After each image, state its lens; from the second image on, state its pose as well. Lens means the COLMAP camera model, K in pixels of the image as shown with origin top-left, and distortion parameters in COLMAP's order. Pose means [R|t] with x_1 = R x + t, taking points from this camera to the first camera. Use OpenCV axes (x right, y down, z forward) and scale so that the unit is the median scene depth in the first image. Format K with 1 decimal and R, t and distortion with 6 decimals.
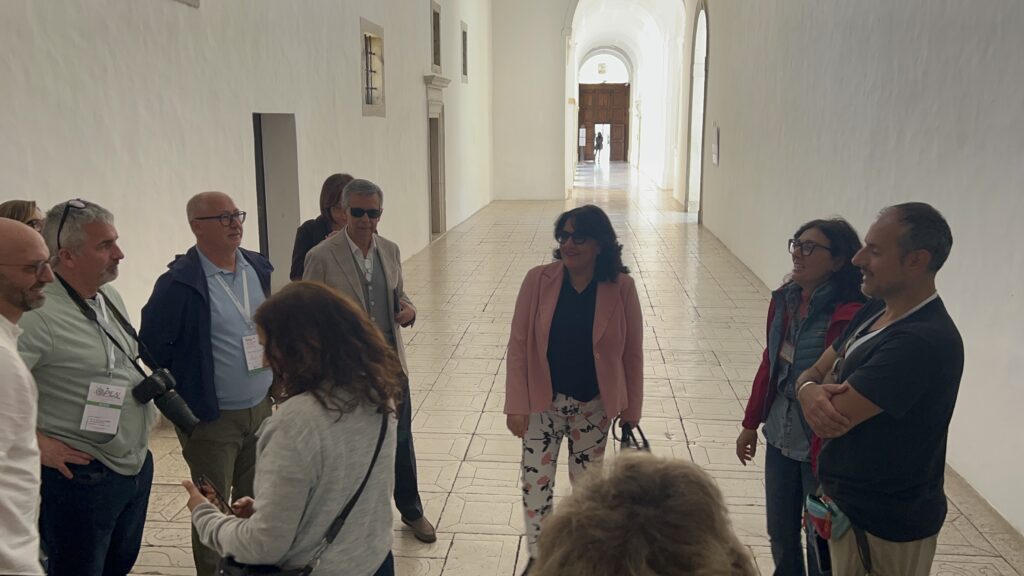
lens RADIAL K [[870.0, 0, 512.0], [0, 870.0, 288.0], [0, 0, 1]] dist [0.106499, -0.194295]
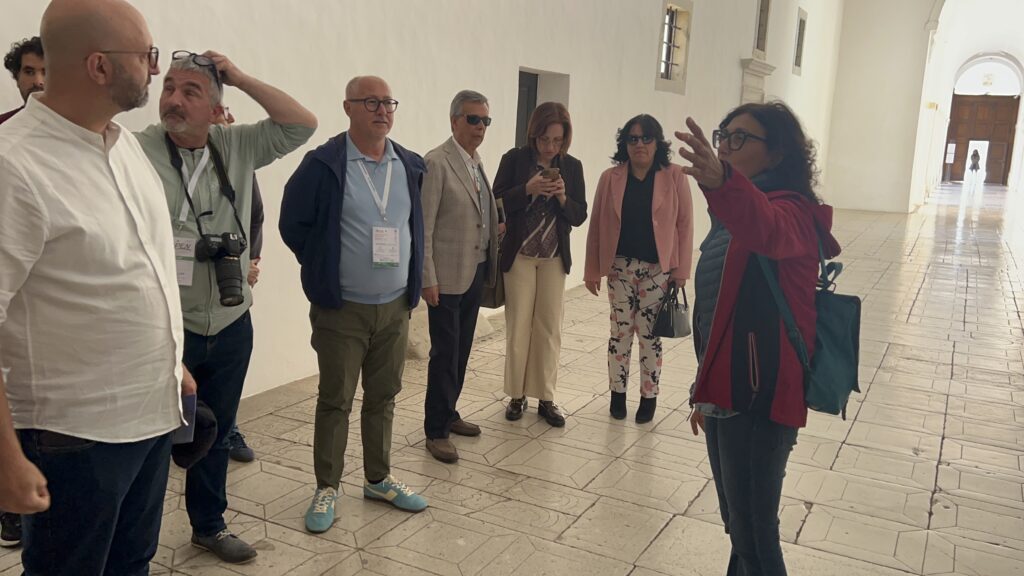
lens RADIAL K [[870.0, 0, 512.0], [0, 870.0, 288.0], [0, 0, 1]] dist [0.106499, -0.194295]
pose [[0.918649, 0.111535, -0.379004, 0.079166], [-0.120674, 0.992692, -0.000361, 0.040950], [0.376194, 0.046068, 0.925395, 0.070399]]
